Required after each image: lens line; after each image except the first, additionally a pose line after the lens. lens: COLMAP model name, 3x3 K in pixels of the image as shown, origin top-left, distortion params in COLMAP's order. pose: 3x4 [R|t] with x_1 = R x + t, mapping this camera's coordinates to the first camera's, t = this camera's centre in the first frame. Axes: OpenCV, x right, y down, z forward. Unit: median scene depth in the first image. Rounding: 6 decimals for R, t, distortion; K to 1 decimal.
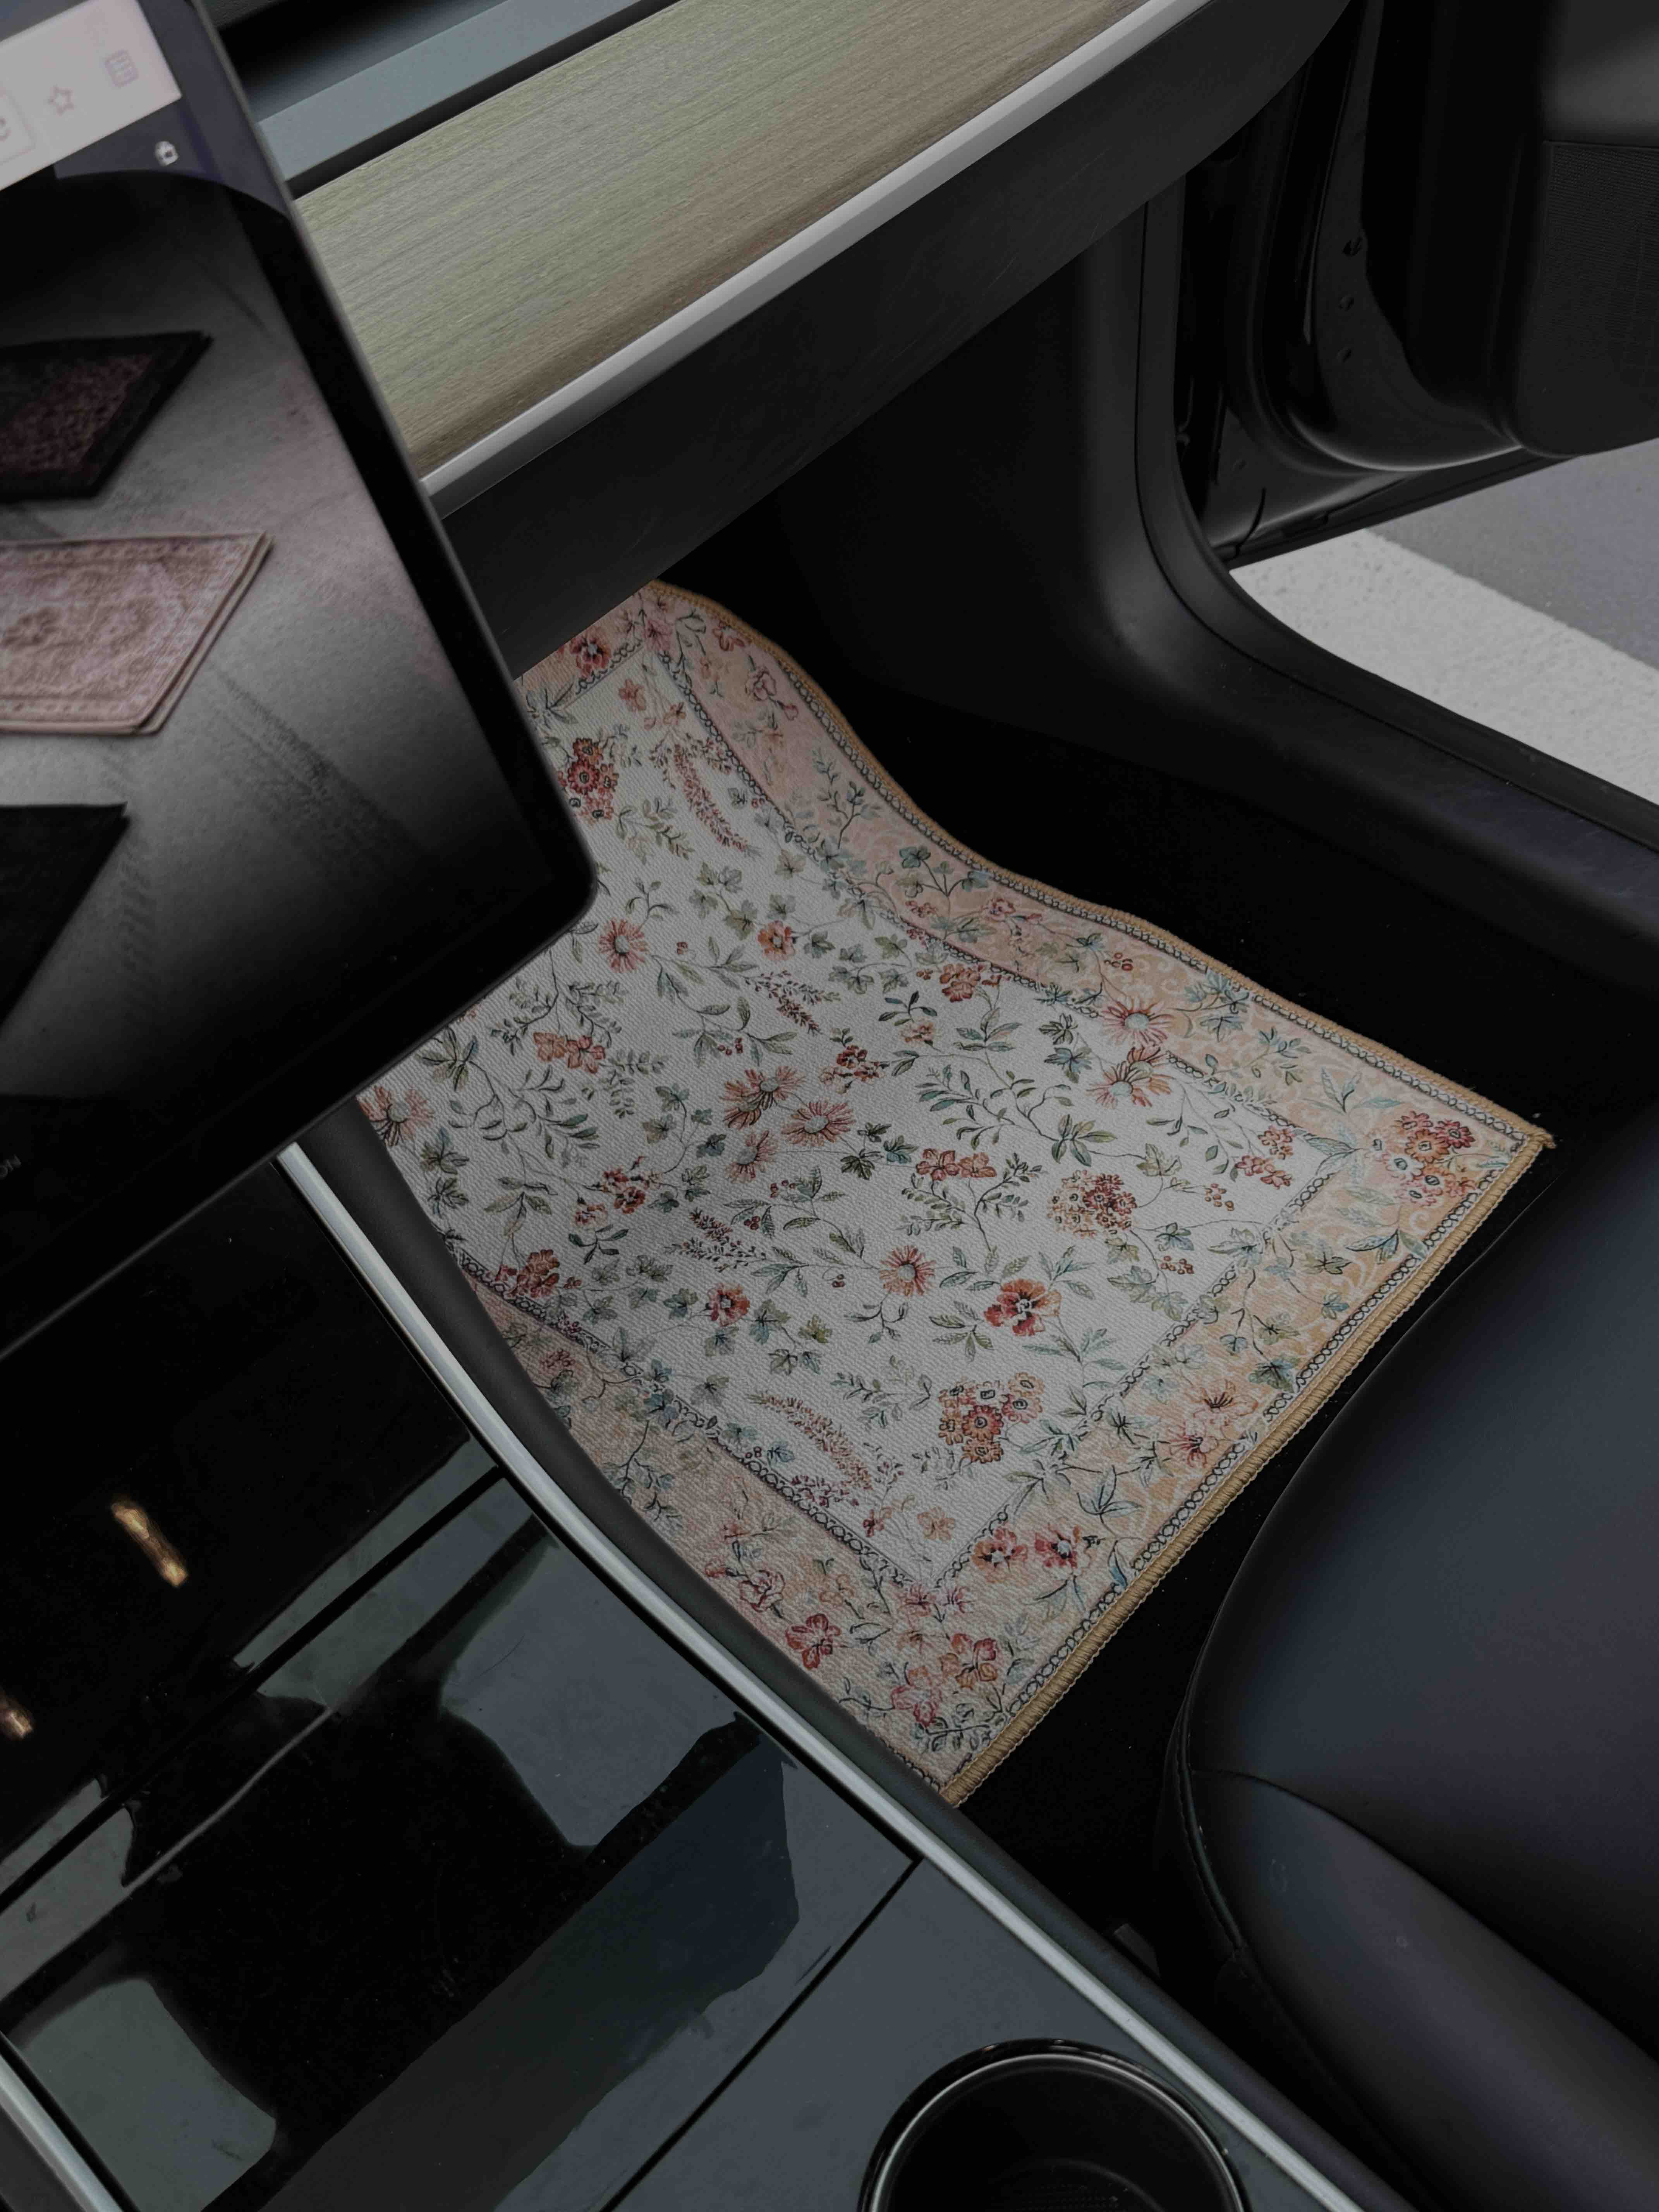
lens RADIAL K [[2194.2, 0, 829.5], [0, 2194.2, 1106.0], [0, 0, 1]] dist [0.176942, -0.405159]
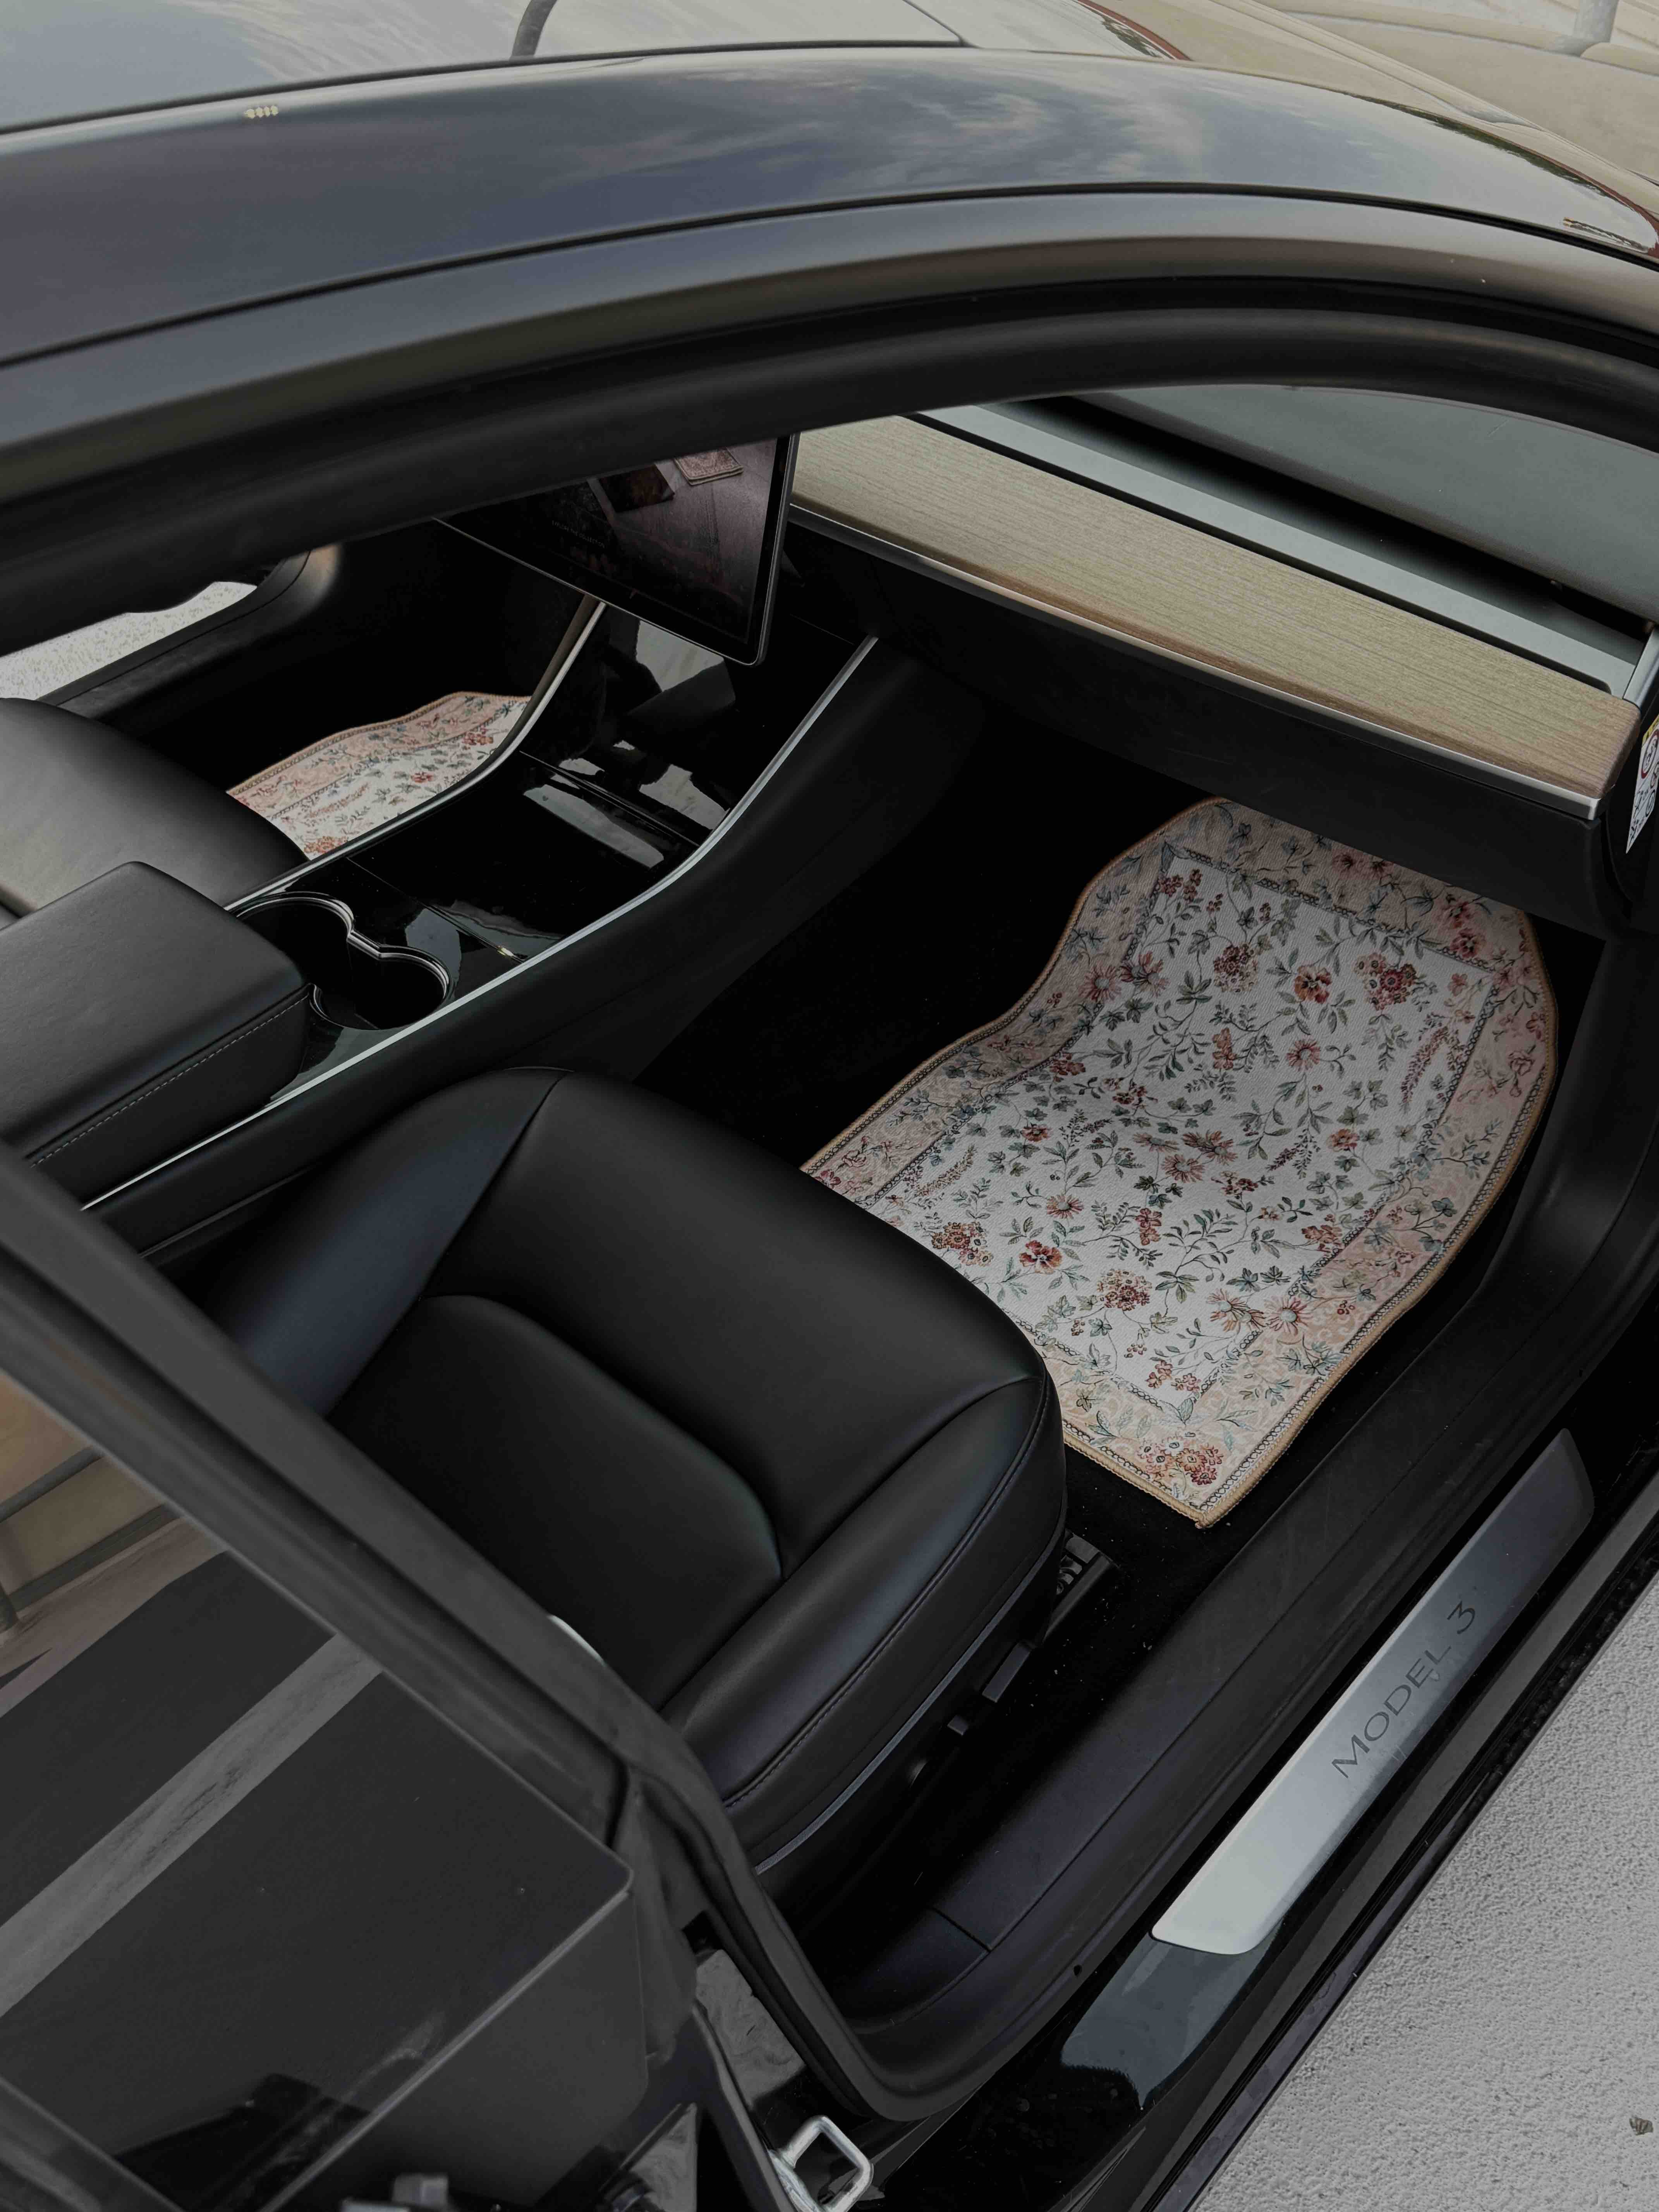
lens RADIAL K [[2177.4, 0, 821.0], [0, 2177.4, 1103.0], [0, 0, 1]] dist [0.185838, -0.382997]
pose [[0.041439, 0.746571, -0.664014, 1.009967], [-0.746107, 0.465142, 0.476411, -0.578357], [0.664535, 0.475683, 0.576298, -0.101785]]
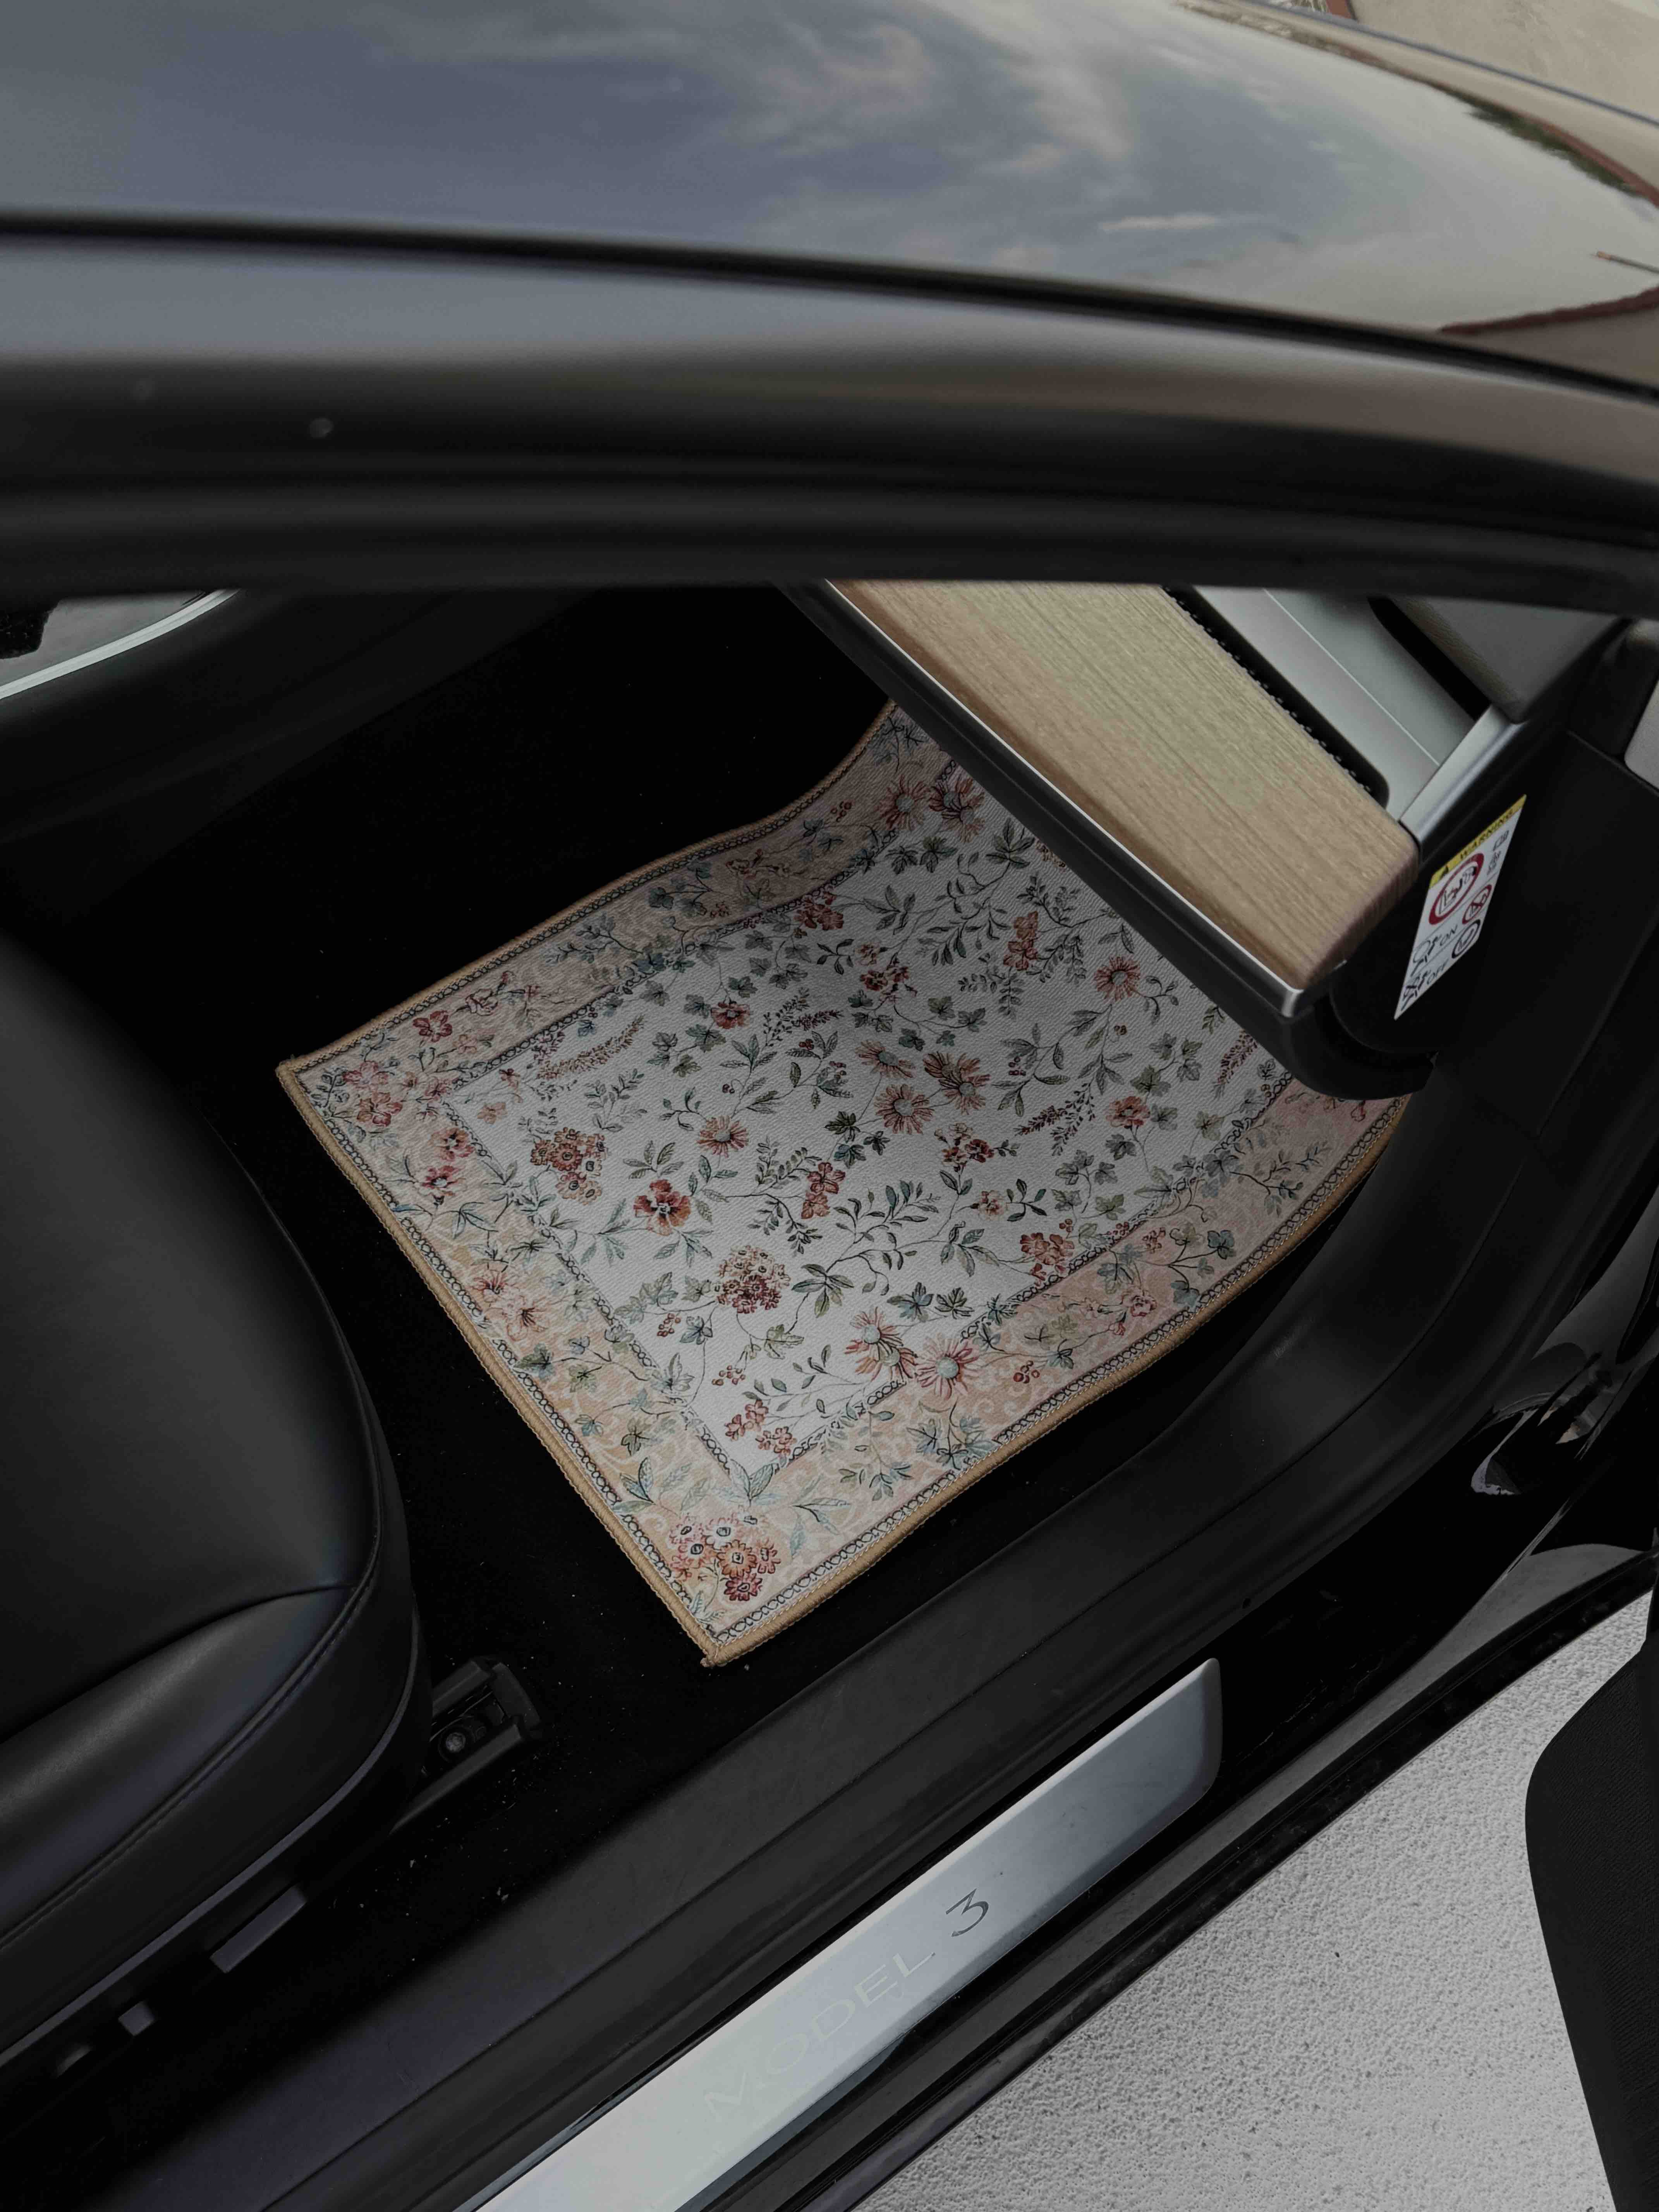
lens RADIAL K [[2194.2, 0, 829.5], [0, 2194.2, 1106.0], [0, 0, 1]] dist [0.176942, -0.405159]
pose [[-0.174136, 0.878924, -0.444038, 0.529583], [-0.761779, 0.165504, 0.626340, -0.708007], [0.623995, 0.447327, 0.640725, 0.228645]]
